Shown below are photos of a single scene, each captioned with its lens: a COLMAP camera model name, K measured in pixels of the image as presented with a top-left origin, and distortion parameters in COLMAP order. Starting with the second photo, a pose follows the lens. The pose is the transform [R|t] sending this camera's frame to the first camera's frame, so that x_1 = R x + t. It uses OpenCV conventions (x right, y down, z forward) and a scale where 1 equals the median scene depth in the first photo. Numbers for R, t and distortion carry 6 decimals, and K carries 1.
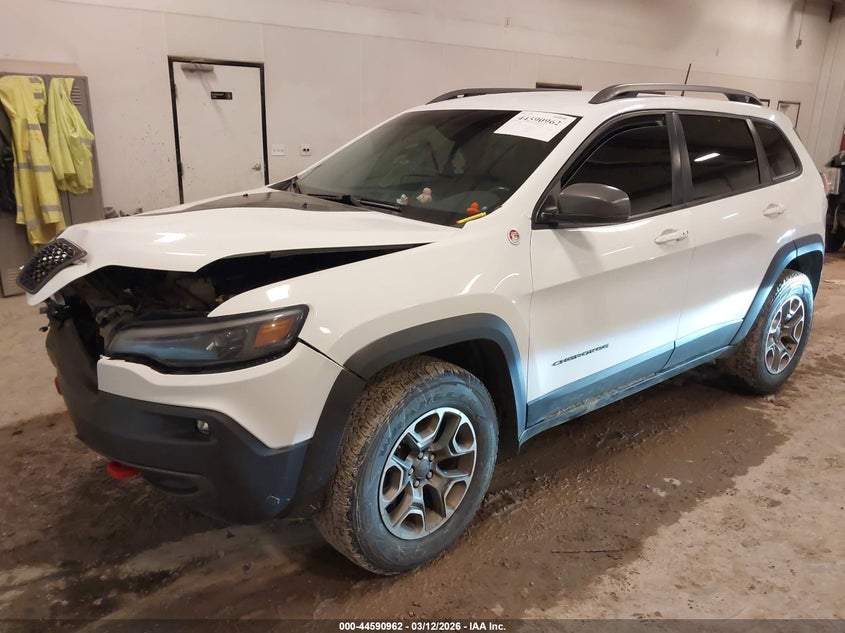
lens RADIAL K [[661.6, 0, 418.1], [0, 661.6, 316.9], [0, 0, 1]] dist [0.014615, 0.000775]
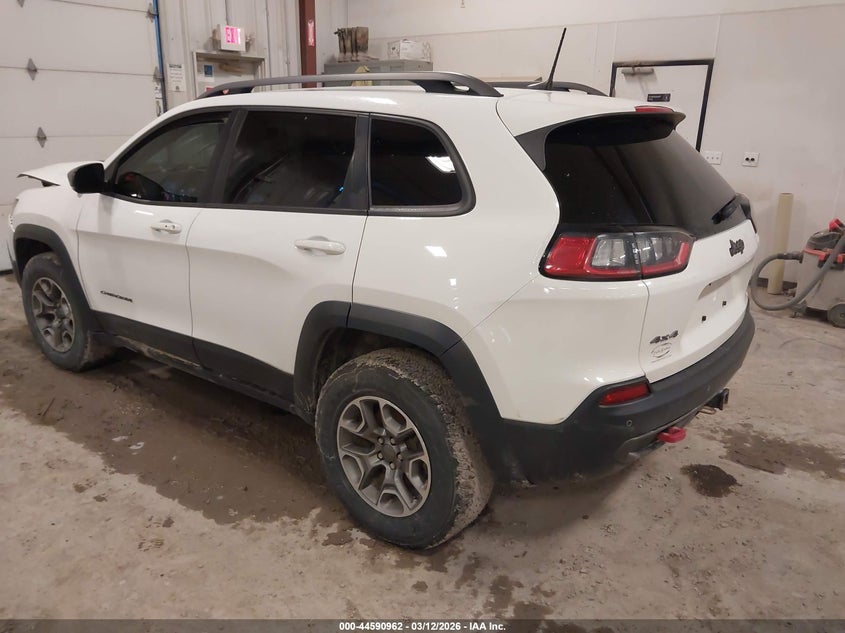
lens RADIAL K [[661.6, 0, 418.1], [0, 661.6, 316.9], [0, 0, 1]] dist [0.014615, 0.000775]
pose [[0.219827, 0.279754, -0.934566, 1.119133], [-0.288698, 0.933745, 0.211601, -0.244211], [0.931842, 0.223291, 0.286027, 0.826298]]
